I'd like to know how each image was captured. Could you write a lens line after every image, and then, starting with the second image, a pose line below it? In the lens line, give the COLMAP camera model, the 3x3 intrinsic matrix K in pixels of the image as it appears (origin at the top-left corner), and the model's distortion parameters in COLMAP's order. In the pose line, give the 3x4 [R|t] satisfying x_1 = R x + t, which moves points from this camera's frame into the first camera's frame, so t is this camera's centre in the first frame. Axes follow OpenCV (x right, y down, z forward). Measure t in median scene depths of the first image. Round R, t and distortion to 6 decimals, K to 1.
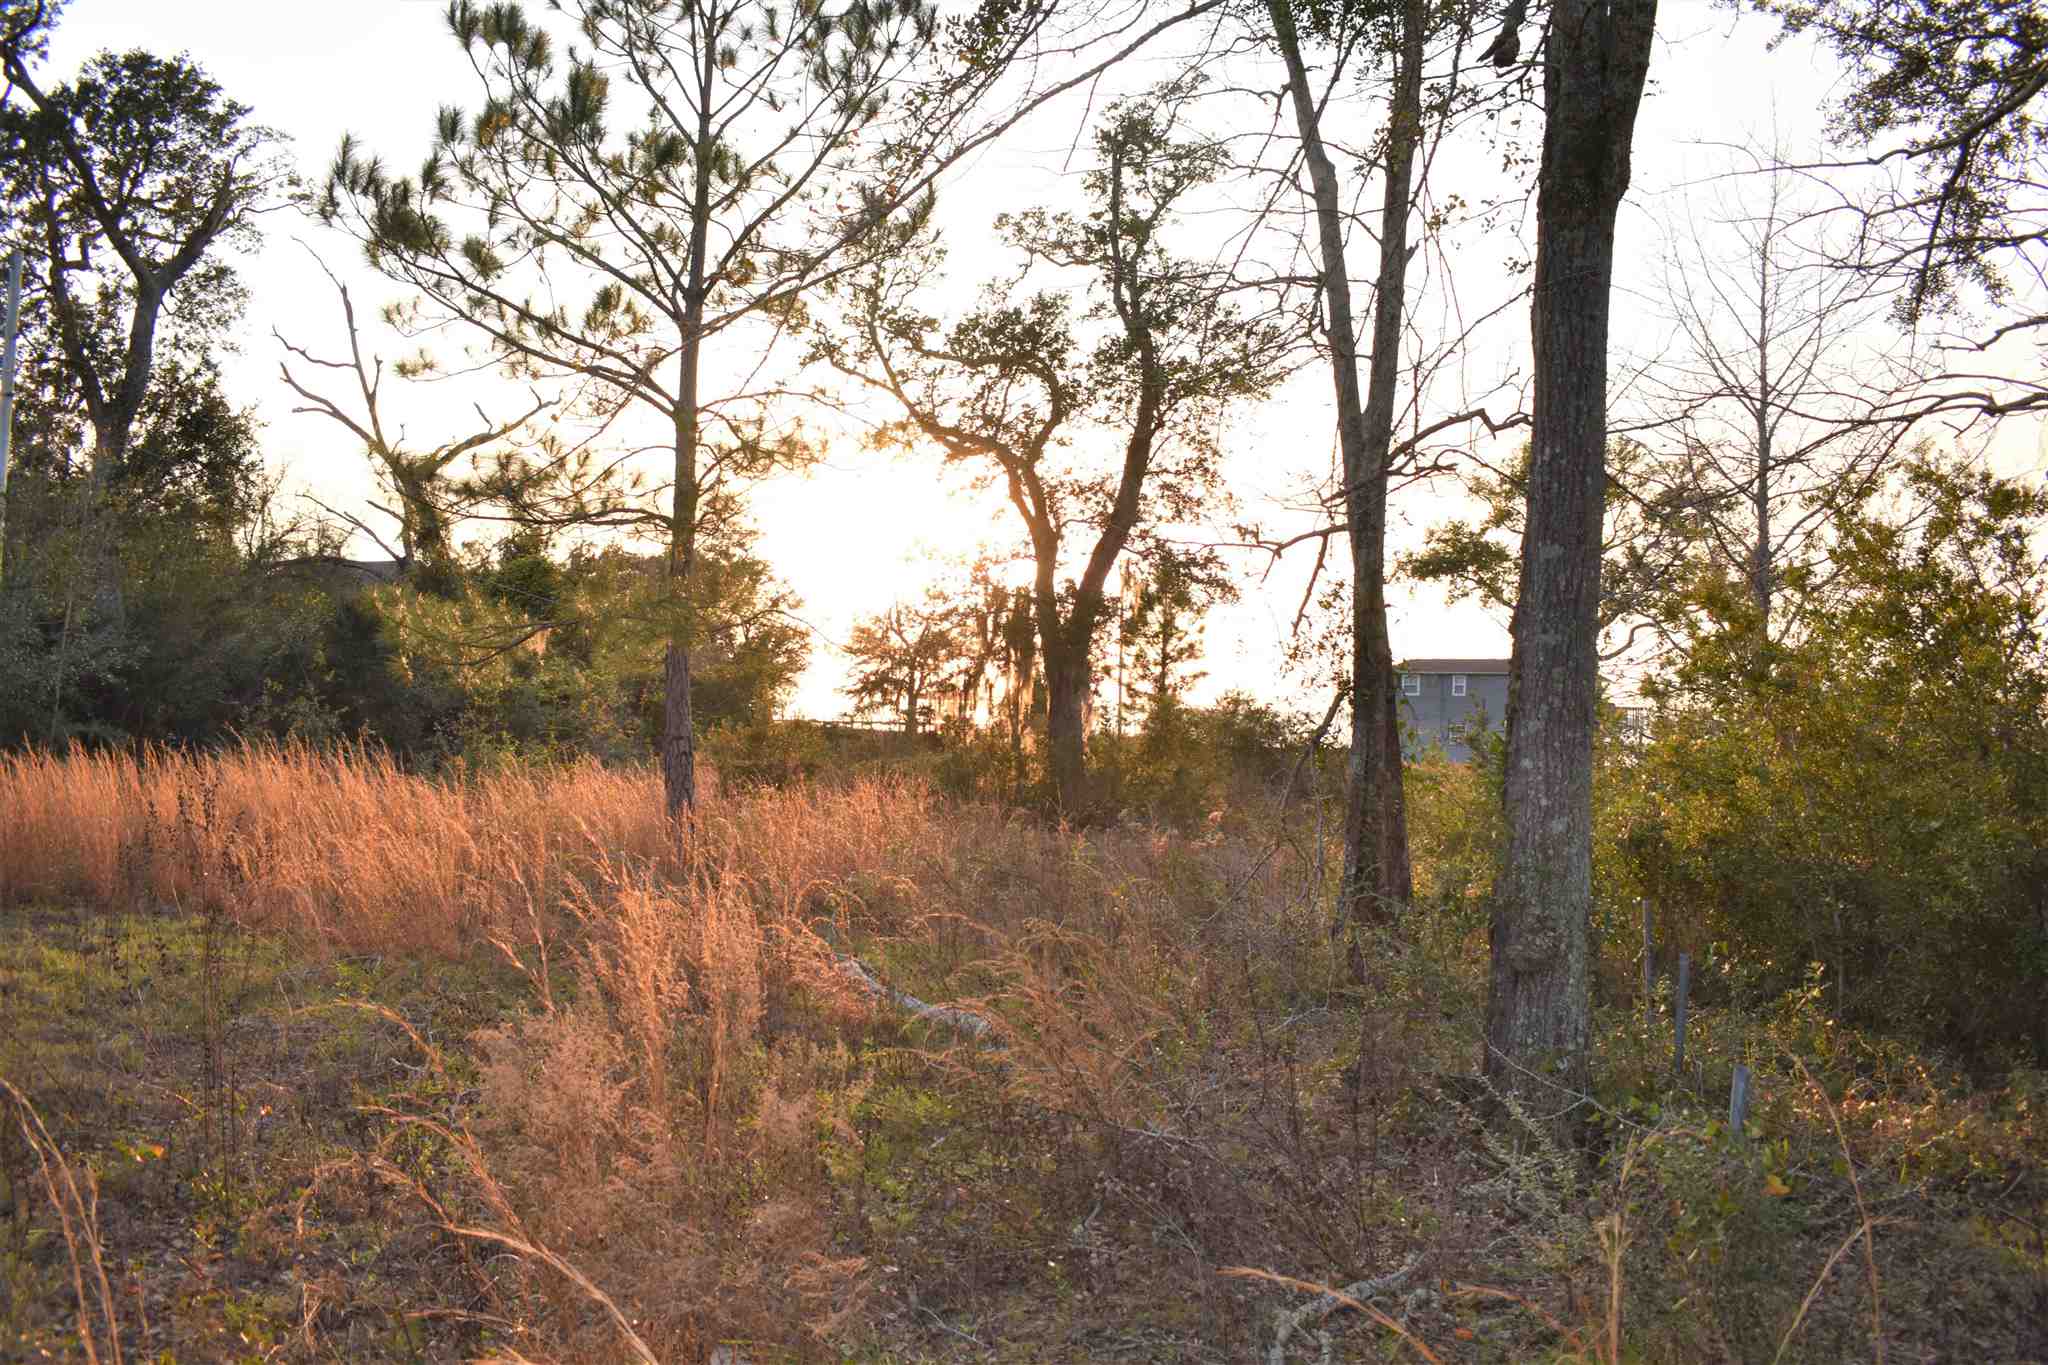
lens RADIAL K [[1661.0, 0, 1024.0], [0, 1661.0, 682.5], [0, 0, 1]] dist [-0.063063, -0.002226]
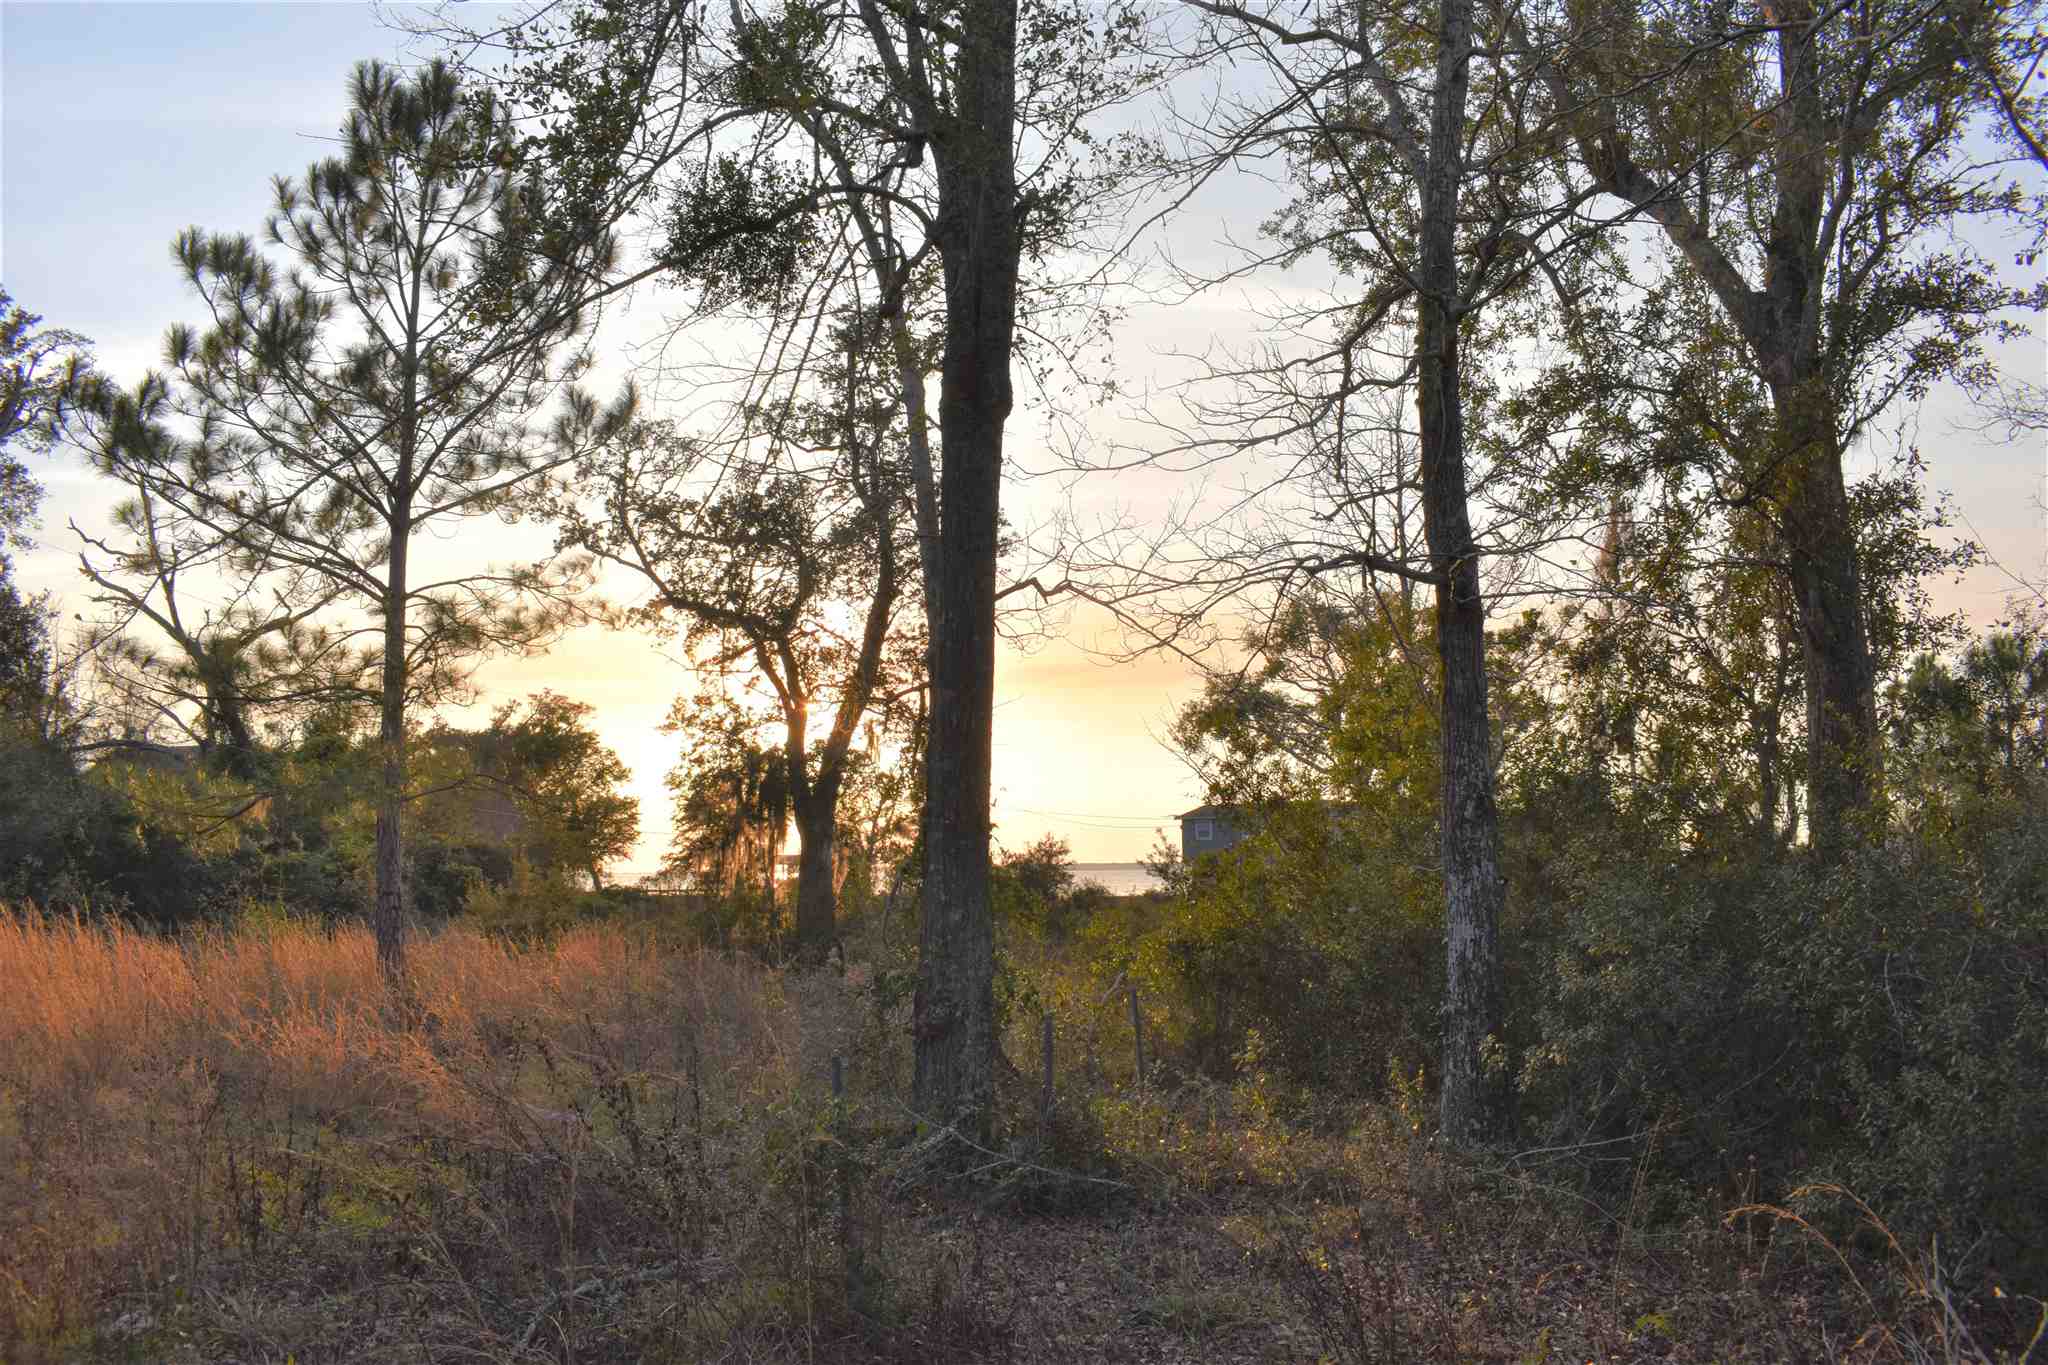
lens RADIAL K [[1653.2, 0, 1024.0], [0, 1653.2, 682.5], [0, 0, 1]] dist [-0.003291, -0.093605]
pose [[0.996876, -0.030453, 0.072878, 0.084307], [0.037491, 0.994556, -0.097229, 0.010117], [-0.069521, 0.099657, 0.992590, -0.075340]]
